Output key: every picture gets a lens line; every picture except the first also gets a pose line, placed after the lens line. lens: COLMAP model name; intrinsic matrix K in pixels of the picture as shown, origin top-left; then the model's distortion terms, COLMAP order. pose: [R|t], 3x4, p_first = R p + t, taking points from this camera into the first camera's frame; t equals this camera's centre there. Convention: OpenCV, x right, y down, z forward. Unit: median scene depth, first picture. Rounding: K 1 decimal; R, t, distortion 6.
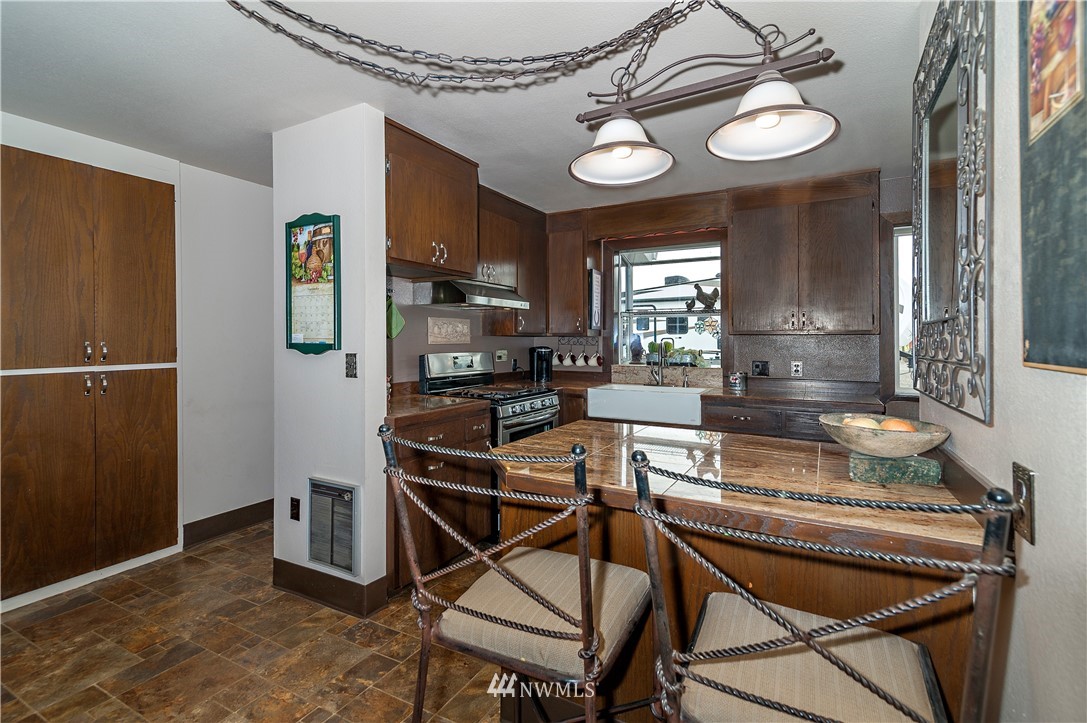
lens RADIAL K [[495.5, 0, 529.5], [0, 495.5, 339.5], [0, 0, 1]] dist [0.016373, -0.000909]
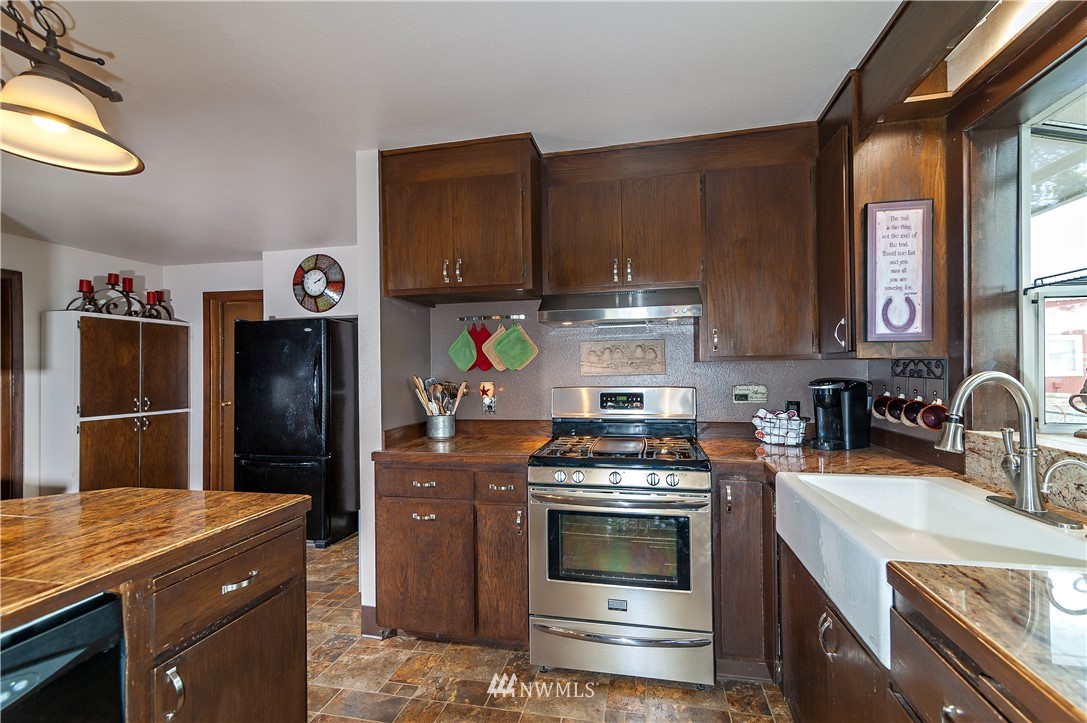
lens RADIAL K [[495.5, 0, 542.3], [0, 495.5, 364.0], [0, 0, 1]] dist [0.016373, -0.000909]
pose [[0.319112, -0.011844, -0.947643, 0.733696], [0.011146, 0.999900, -0.008744, -0.003832], [0.947652, -0.007773, 0.319212, 0.940982]]
